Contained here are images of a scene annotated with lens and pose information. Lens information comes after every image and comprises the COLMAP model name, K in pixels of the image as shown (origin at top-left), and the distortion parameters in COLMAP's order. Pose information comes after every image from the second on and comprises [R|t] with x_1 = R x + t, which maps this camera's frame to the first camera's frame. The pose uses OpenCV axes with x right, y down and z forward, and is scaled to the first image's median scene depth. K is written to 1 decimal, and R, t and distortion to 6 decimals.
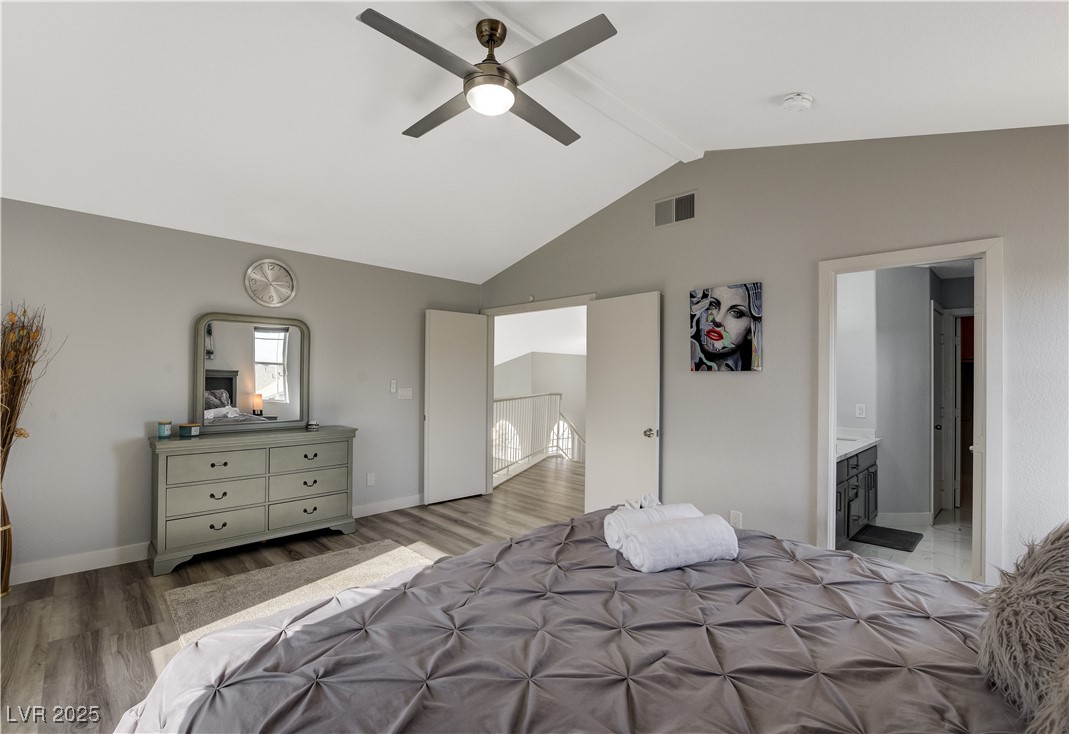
lens RADIAL K [[494.5, 0, 534.5], [0, 494.5, 371.1], [0, 0, 1]] dist [-0.029421, 0.000947]
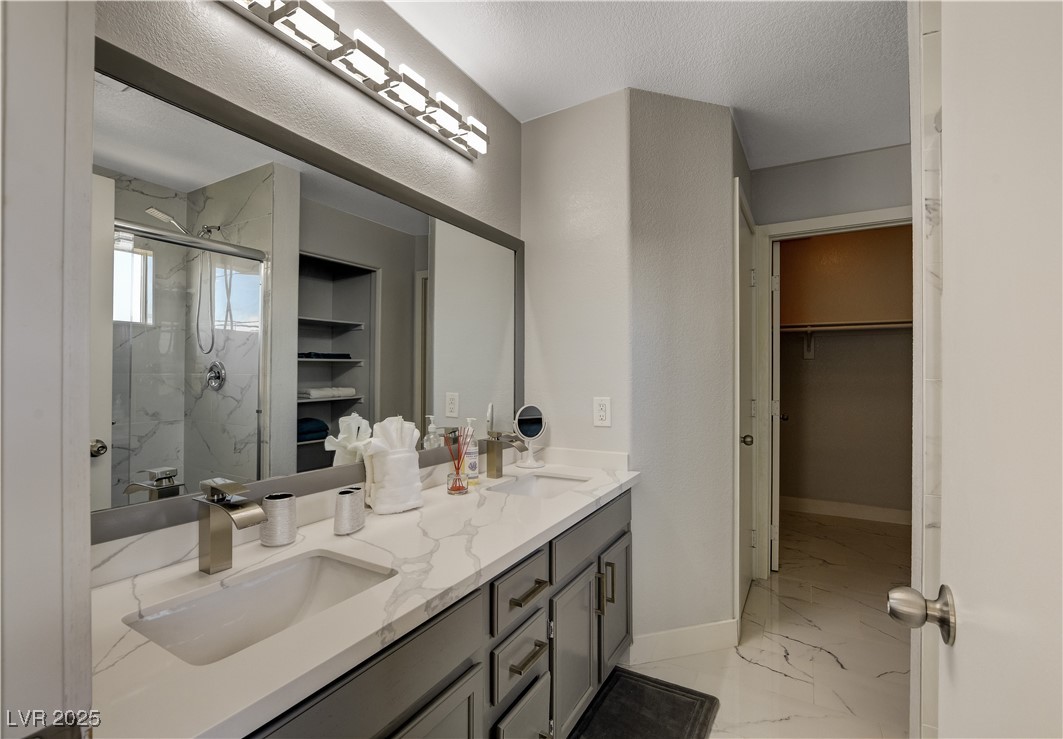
lens RADIAL K [[485.3, 0, 529.8], [0, 485.3, 367.9], [0, 0, 1]] dist [-0.022408, -0.000342]
pose [[0.959704, -0.002217, 0.281005, 0.472795], [0.001317, 0.999993, 0.003389, 0.038137], [-0.281011, -0.002883, 0.959700, 0.579342]]
